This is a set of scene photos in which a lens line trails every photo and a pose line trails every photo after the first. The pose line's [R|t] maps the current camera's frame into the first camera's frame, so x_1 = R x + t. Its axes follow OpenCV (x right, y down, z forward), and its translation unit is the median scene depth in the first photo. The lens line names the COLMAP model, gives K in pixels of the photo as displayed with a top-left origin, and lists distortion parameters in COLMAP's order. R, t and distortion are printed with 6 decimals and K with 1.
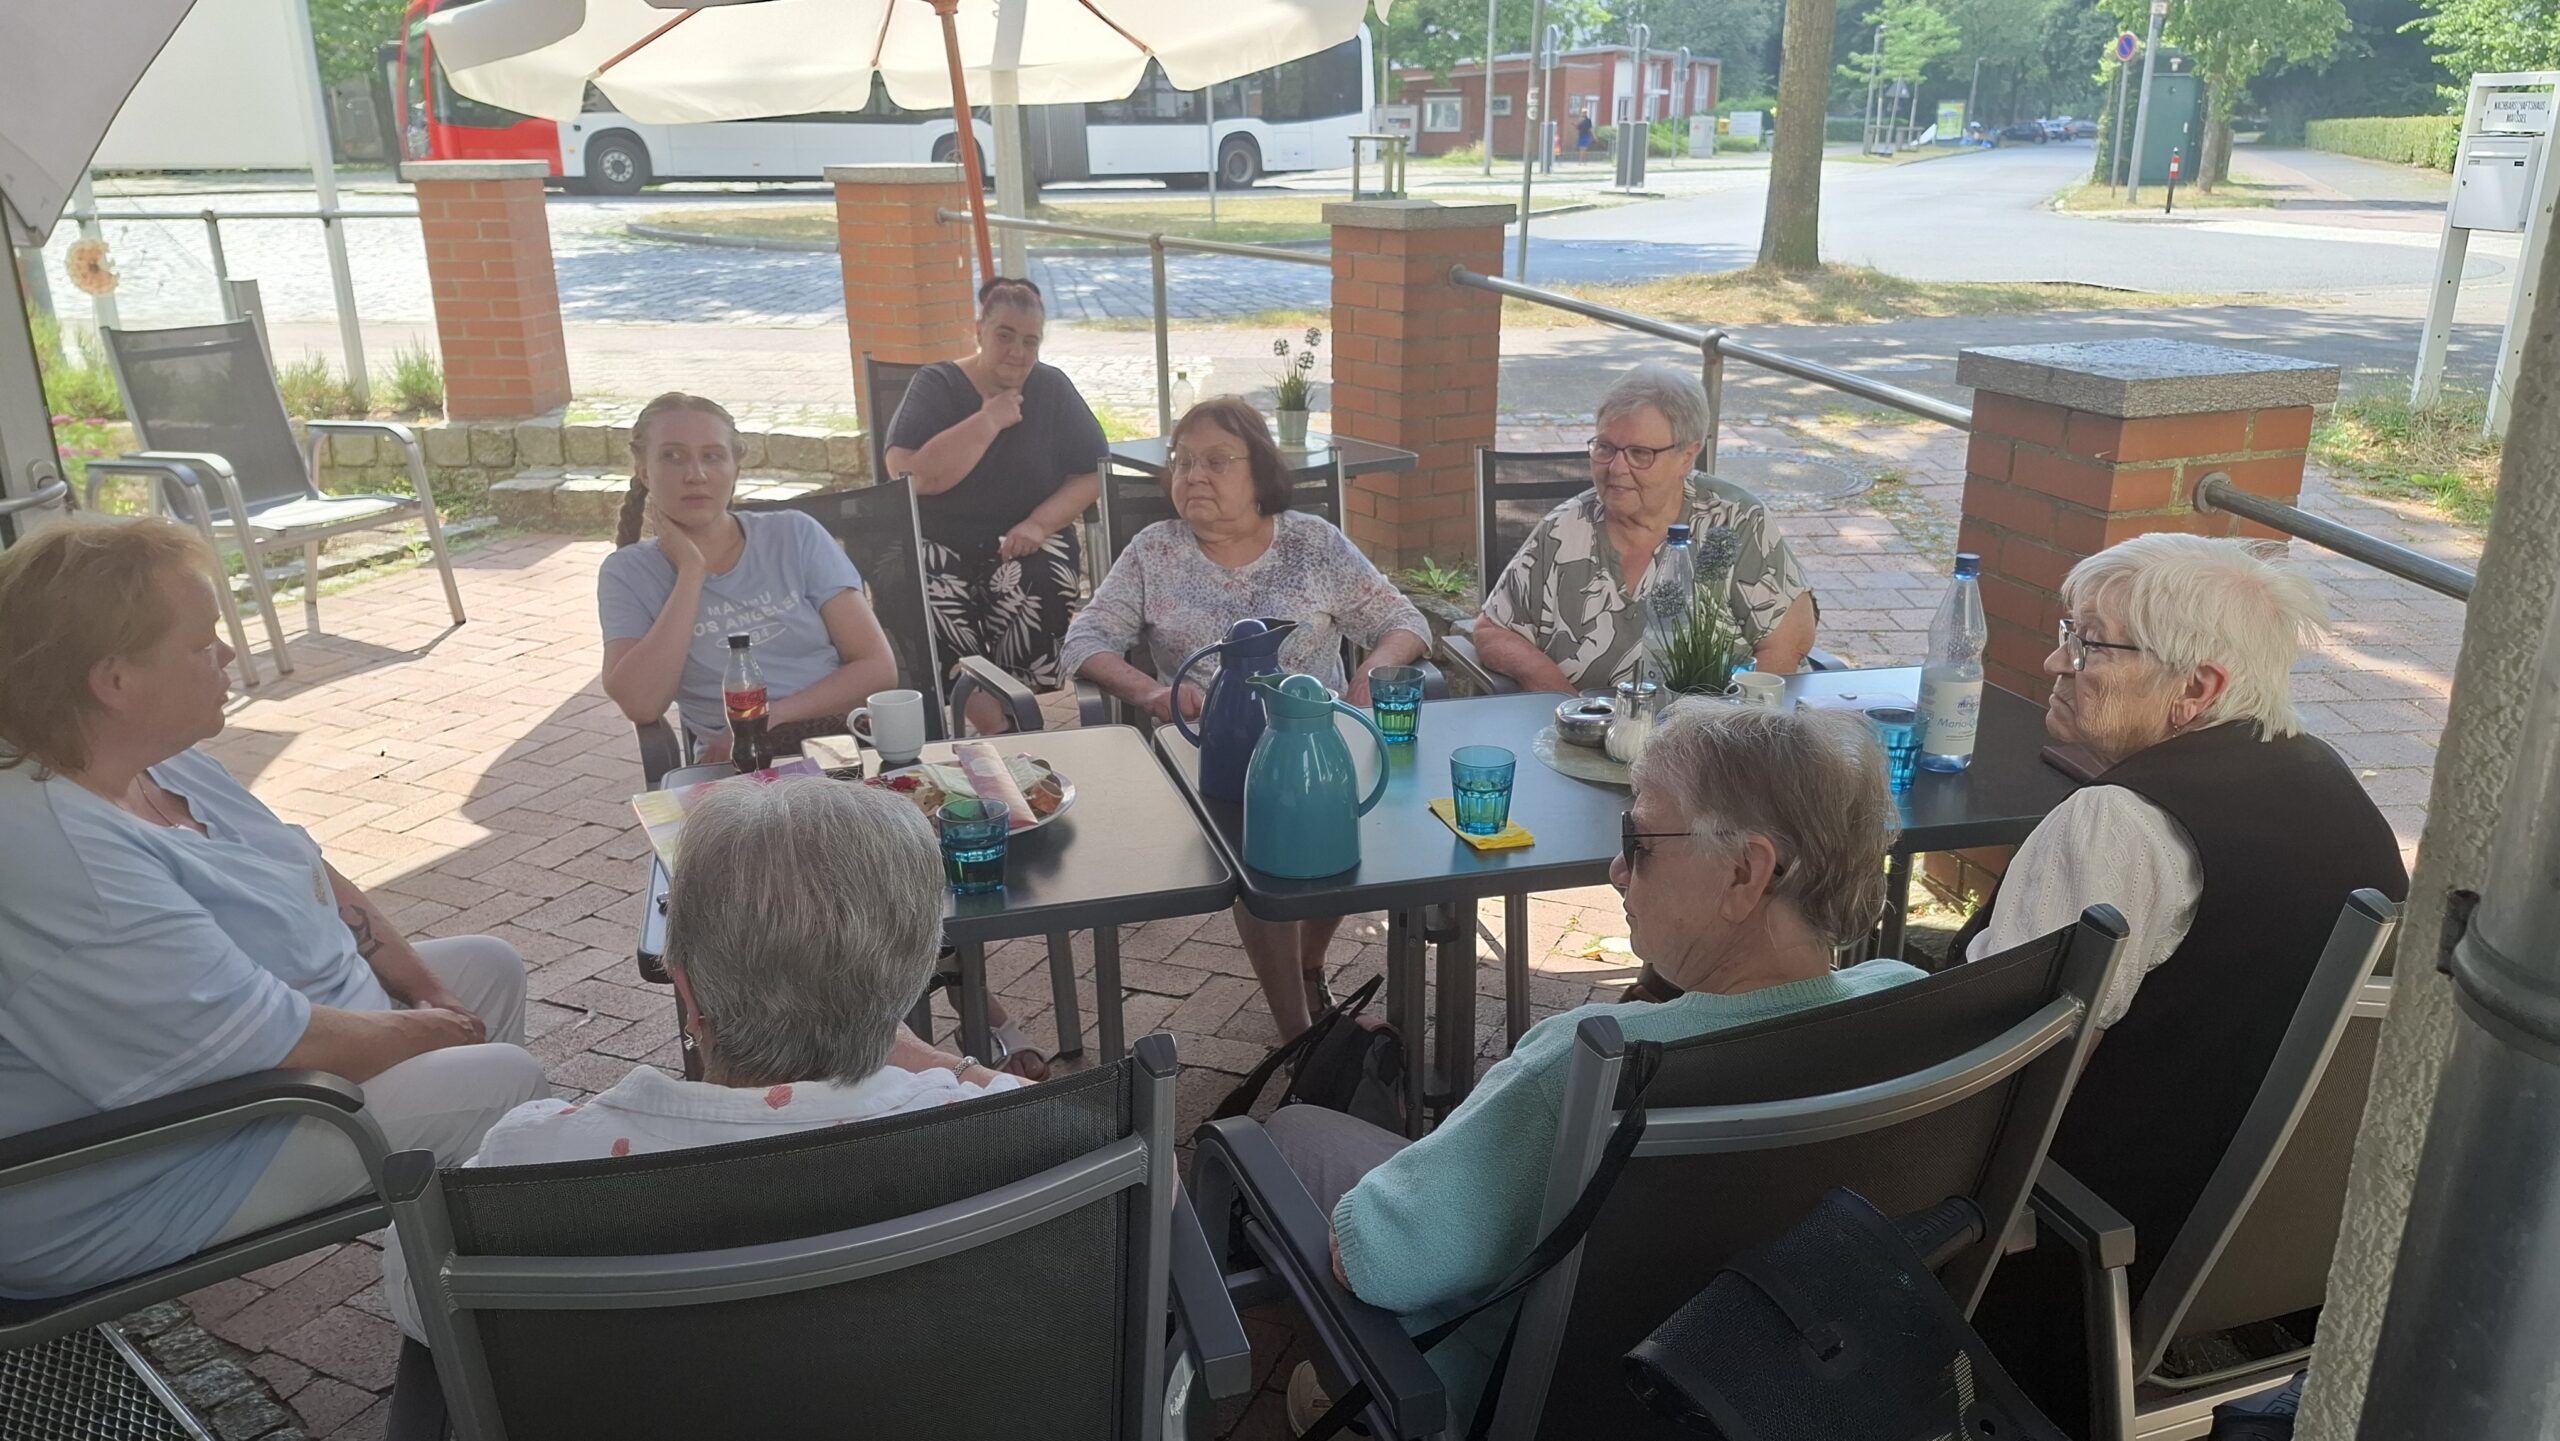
lens RADIAL K [[1865.5, 0, 1280.0], [0, 1865.5, 720.5], [0, 0, 1]] dist [0.053391, -0.002439]
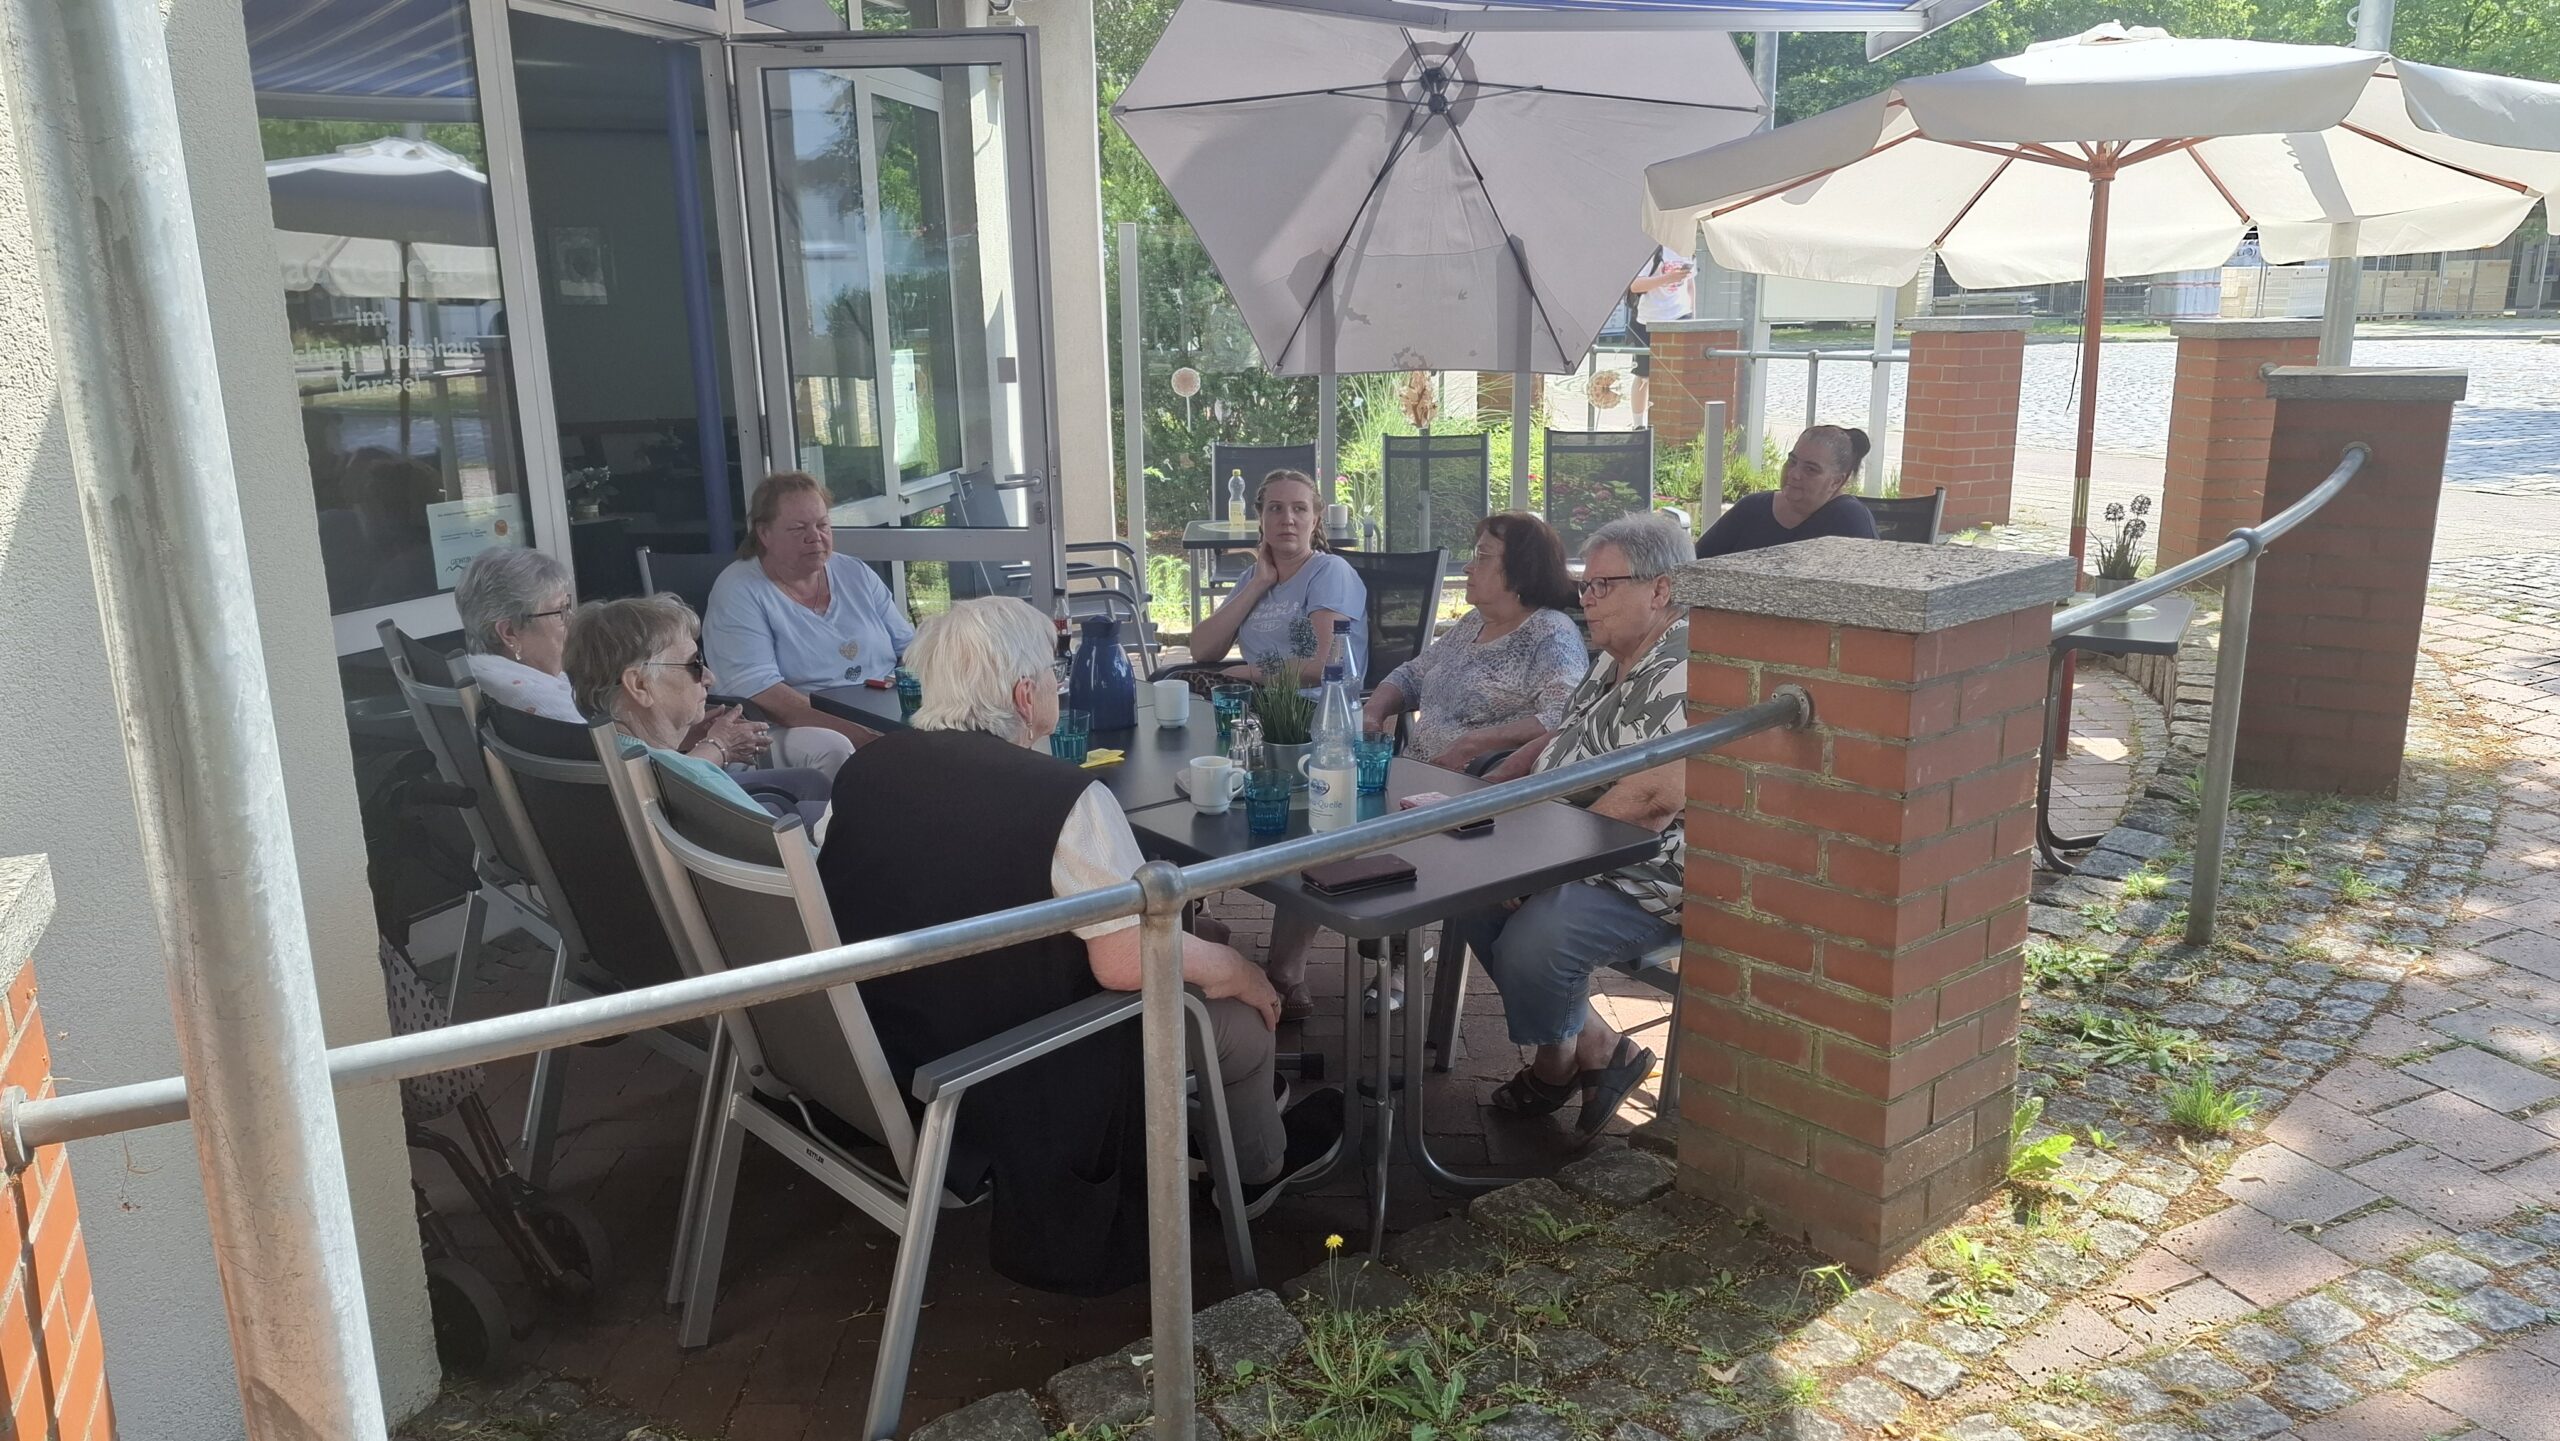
lens RADIAL K [[1882.3, 0, 1280.0], [0, 1882.3, 720.5], [0, 0, 1]] dist [0.068812, -0.110410]
pose [[0.351895, 0.202606, -0.913849, 0.694883], [-0.266396, 0.957598, 0.109725, -0.084072], [0.897331, 0.204835, 0.390947, 0.244907]]
